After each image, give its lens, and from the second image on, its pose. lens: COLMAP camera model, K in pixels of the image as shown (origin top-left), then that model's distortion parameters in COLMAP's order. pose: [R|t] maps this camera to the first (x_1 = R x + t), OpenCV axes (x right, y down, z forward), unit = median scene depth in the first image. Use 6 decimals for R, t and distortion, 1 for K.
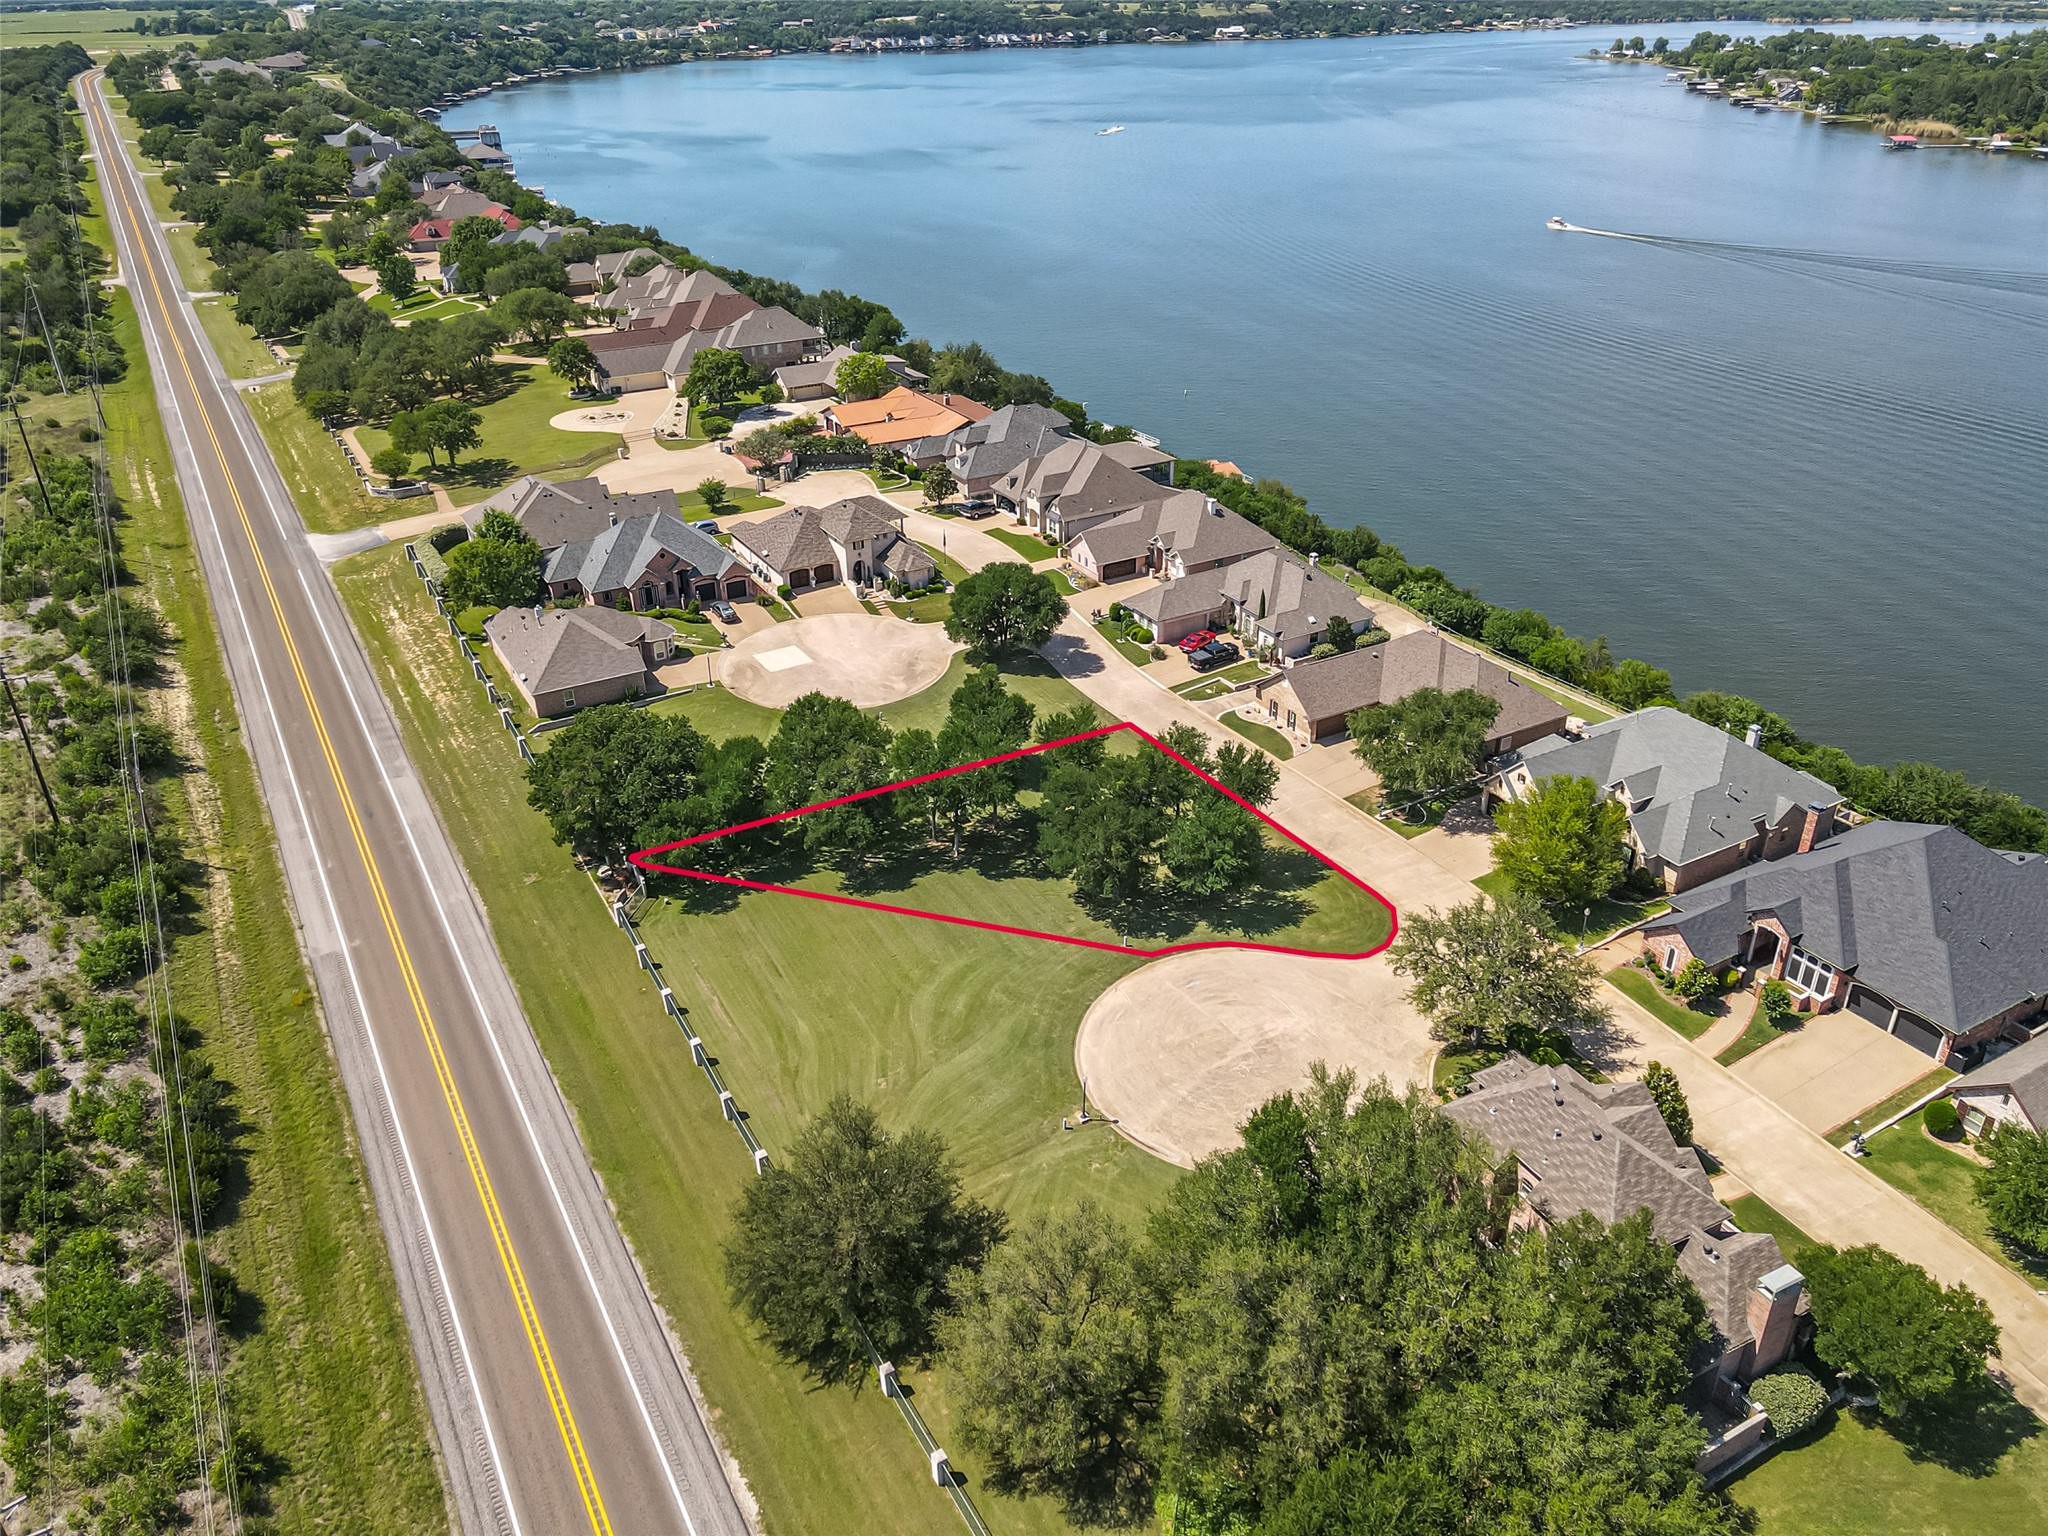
lens RADIAL K [[1497.1, 0, 1029.3], [0, 1497.1, 768.0], [0, 0, 1]] dist [0.022642, 0.005234]
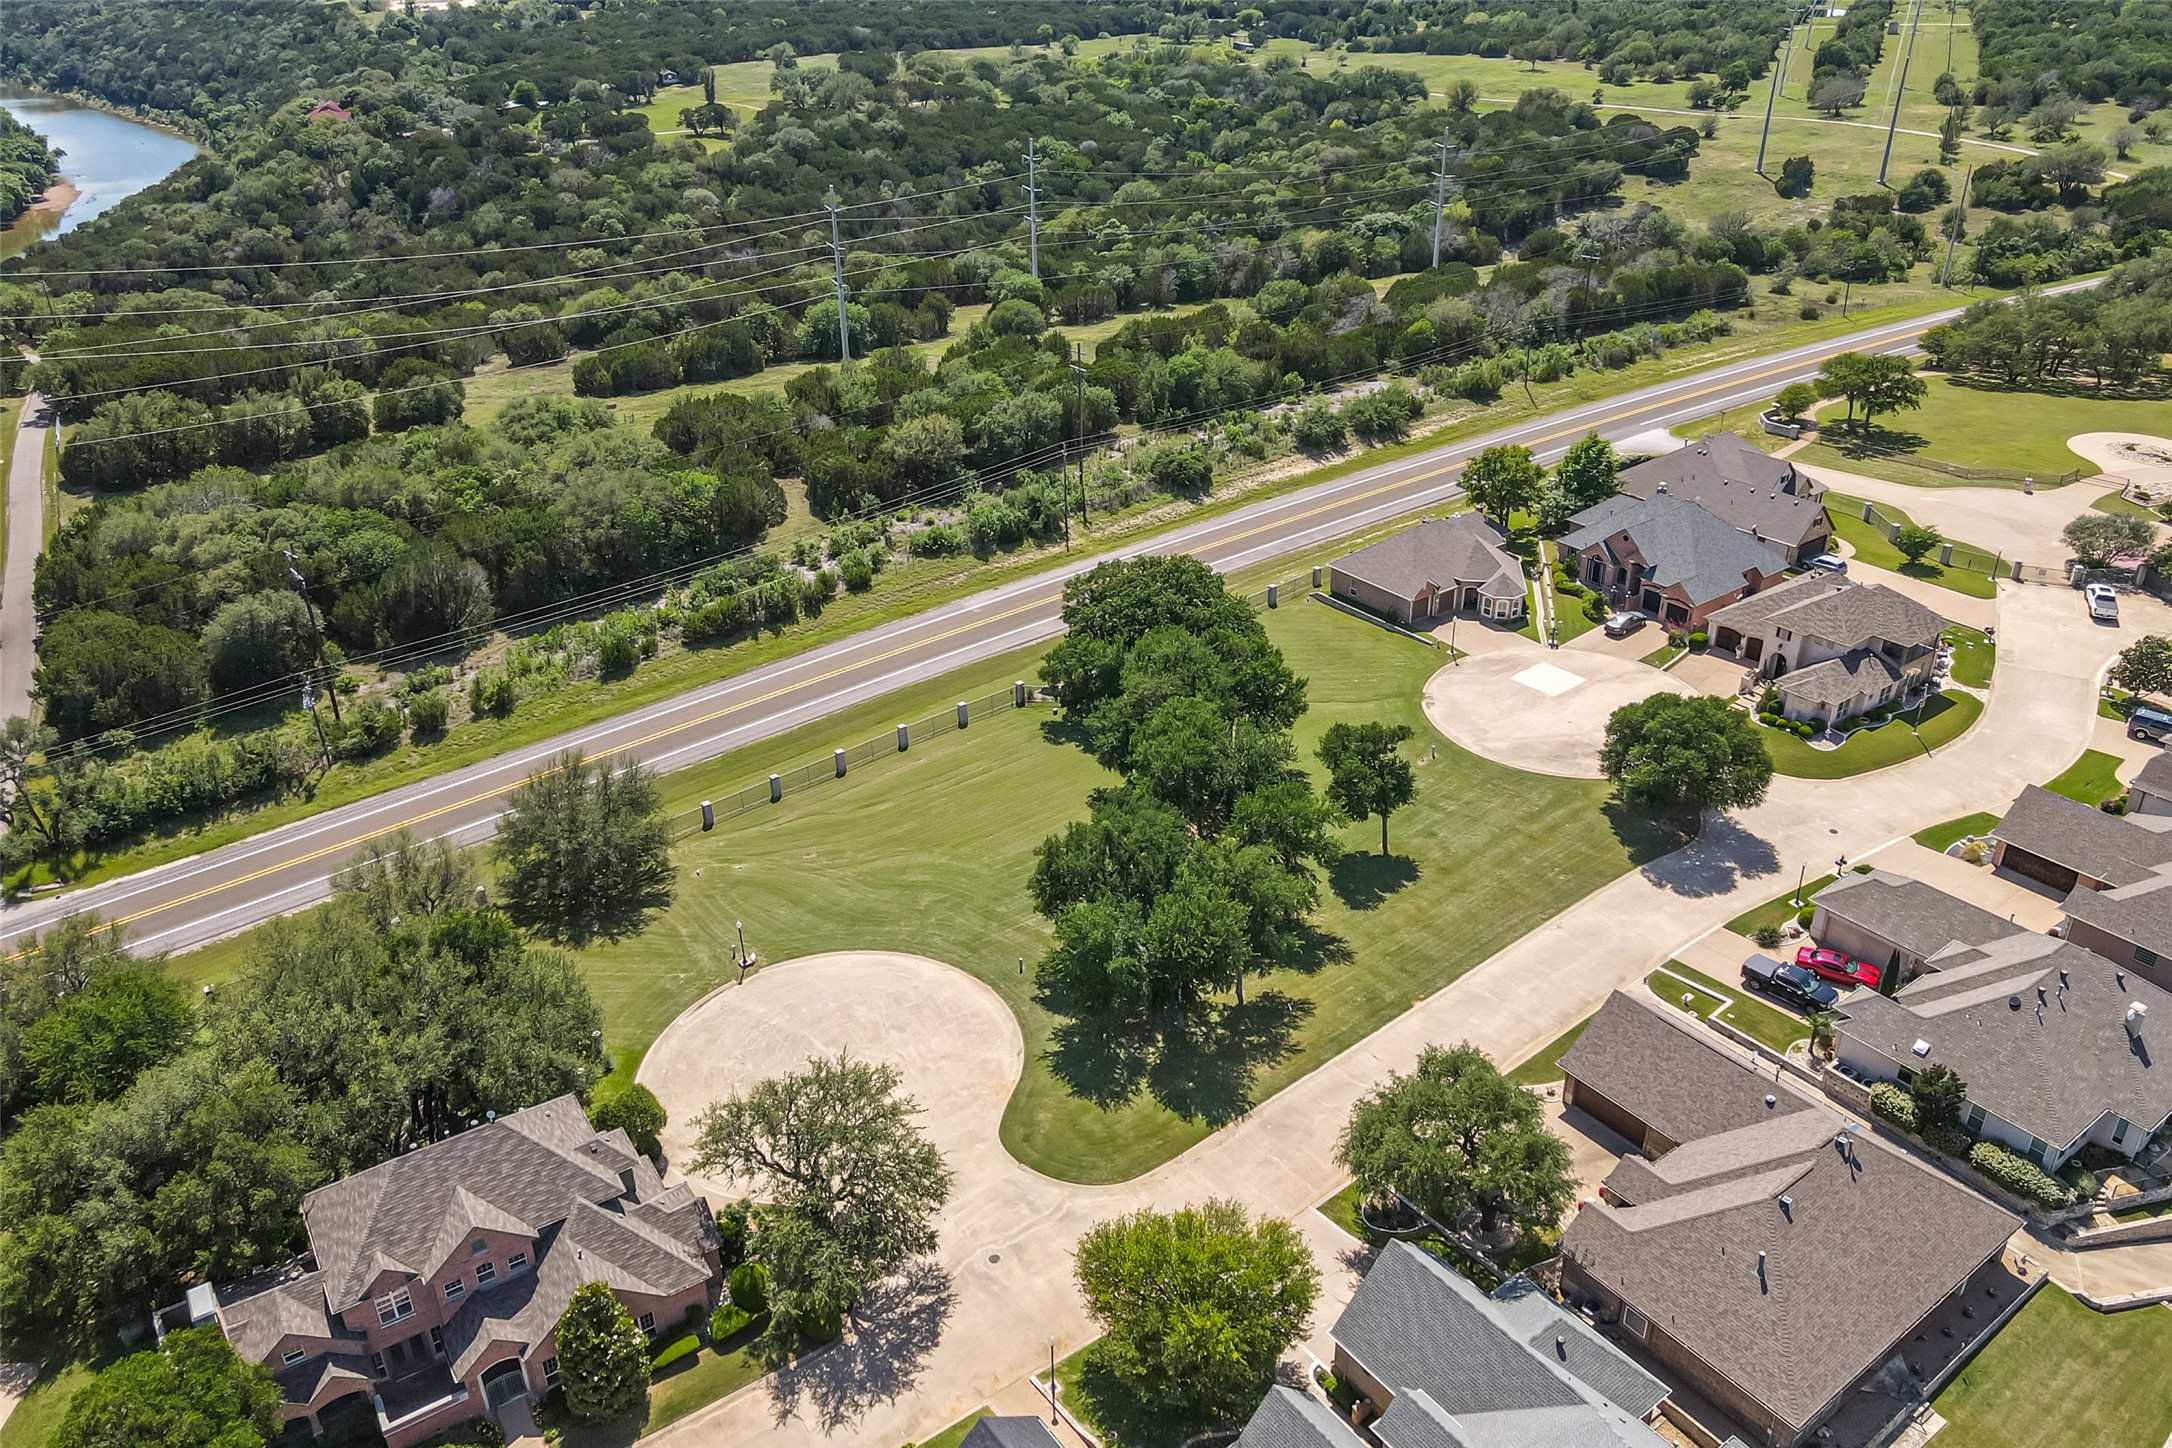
lens RADIAL K [[1589.3, 0, 1092.8], [0, 1589.3, 719.5], [0, 0, 1]] dist [0.021416, 0.008614]
pose [[0.119121, 0.473608, -0.872643, 0.571145], [-0.460061, 0.805184, 0.374195, -0.259248], [0.879860, 0.356894, 0.313804, 0.476344]]
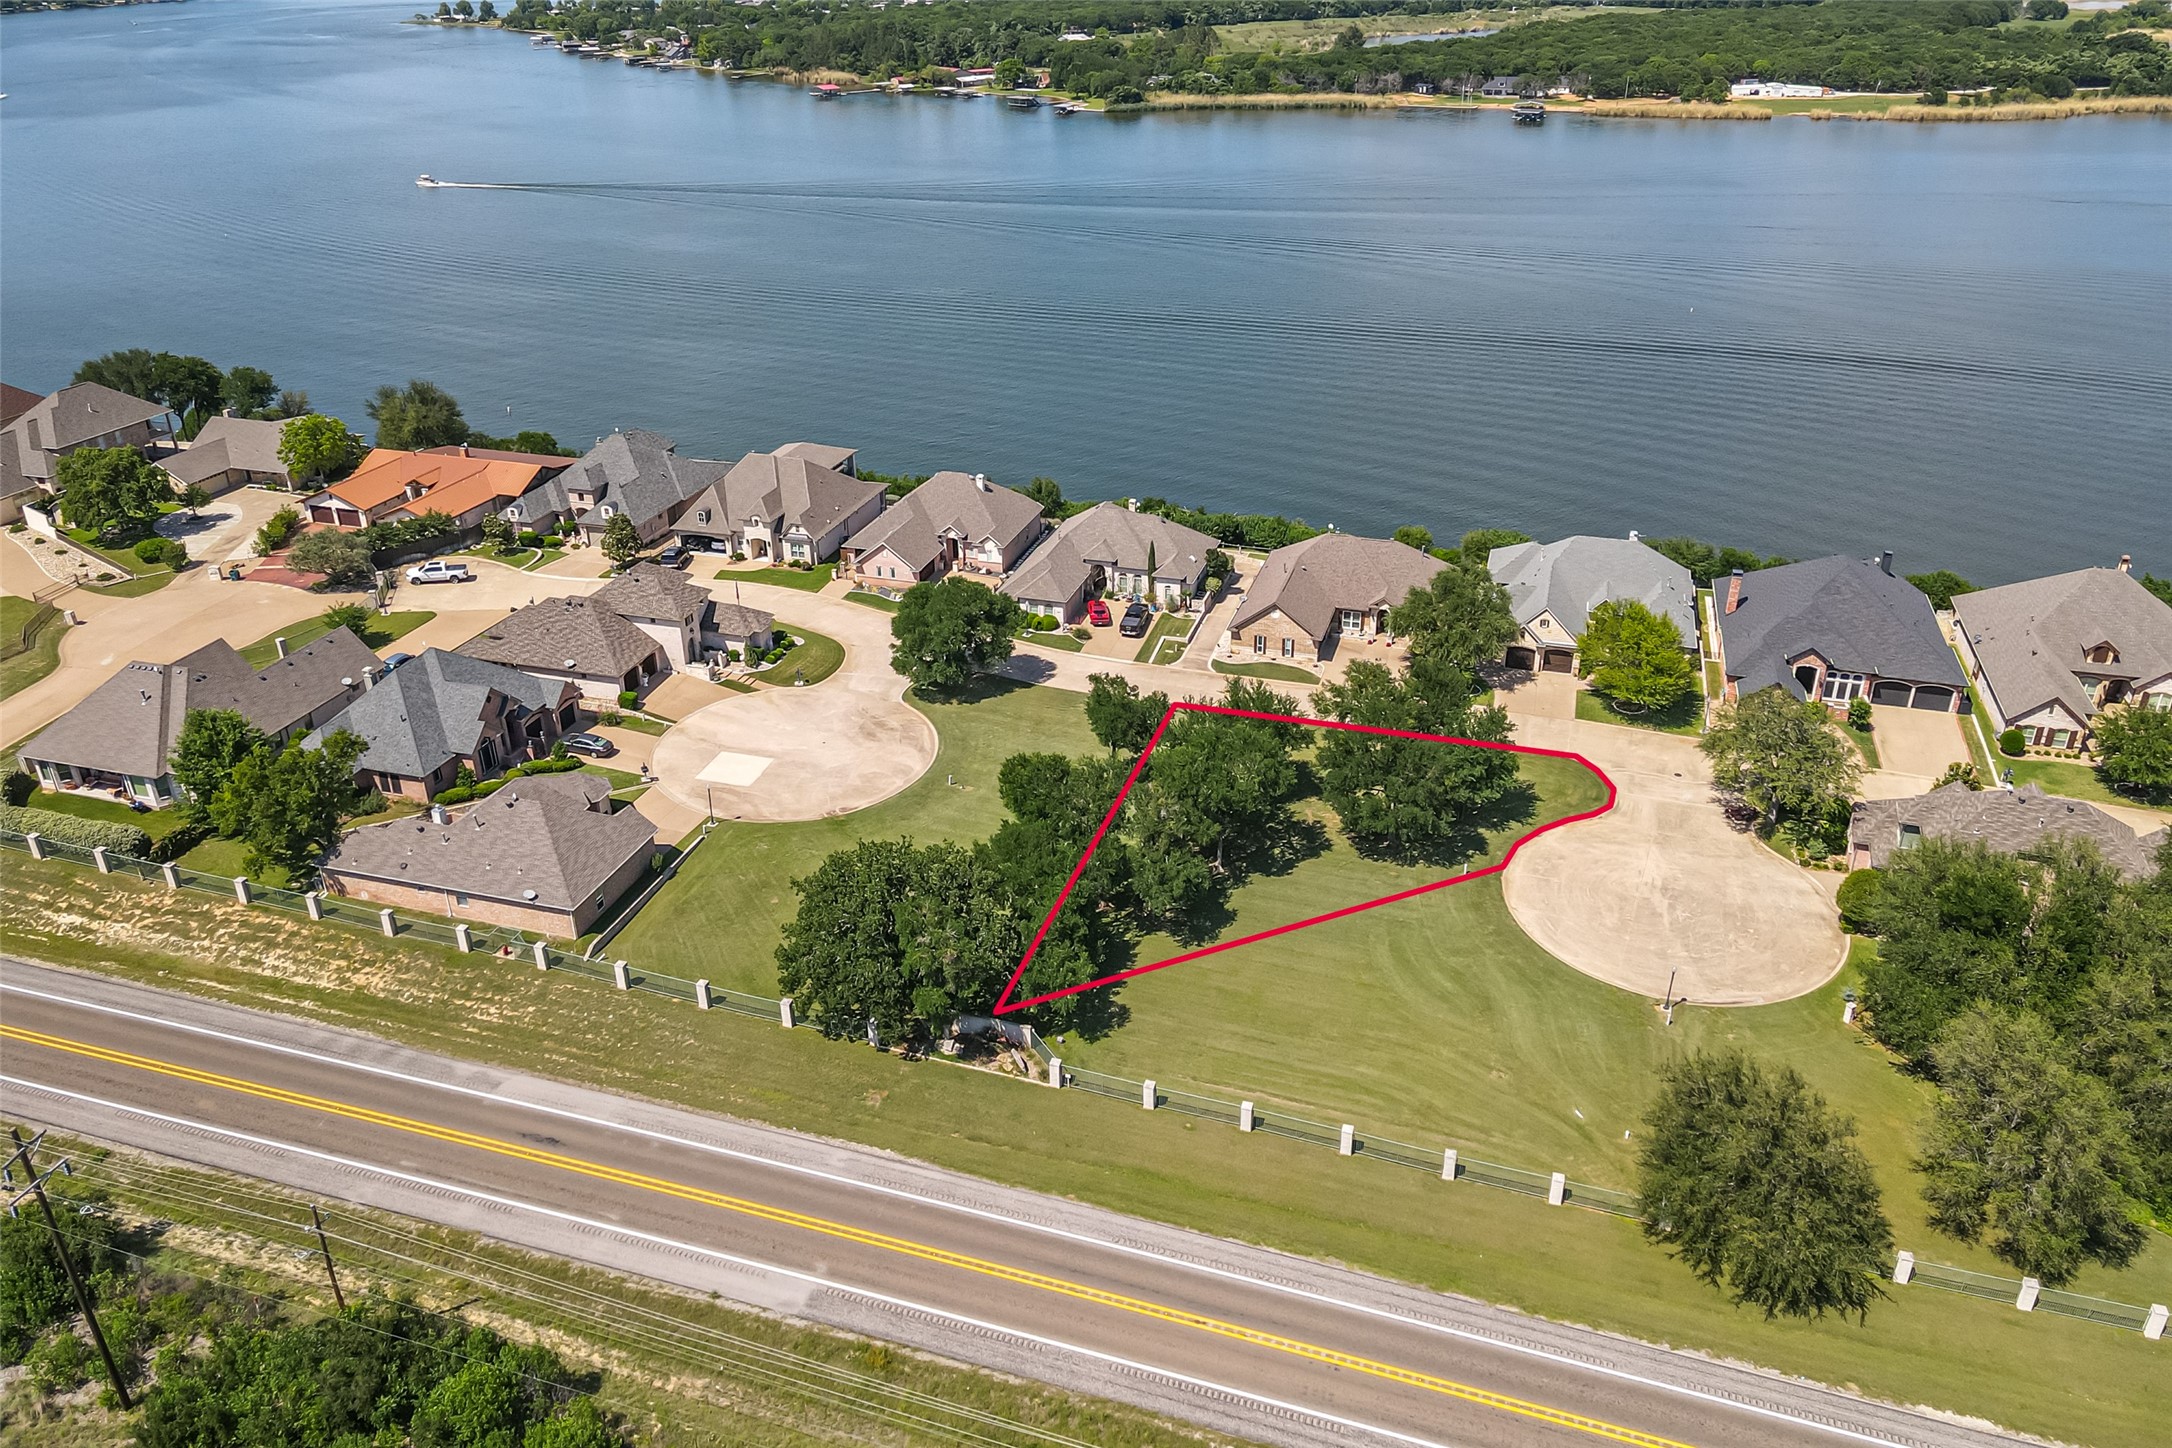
lens RADIAL K [[1589.3, 0, 1092.8], [0, 1589.3, 719.5], [0, 0, 1]] dist [0.021416, 0.008614]
pose [[0.729811, -0.304574, 0.612054, -0.509102], [0.322811, 0.942711, 0.084199, -0.102419], [-0.602635, 0.136129, 0.786321, 0.208450]]
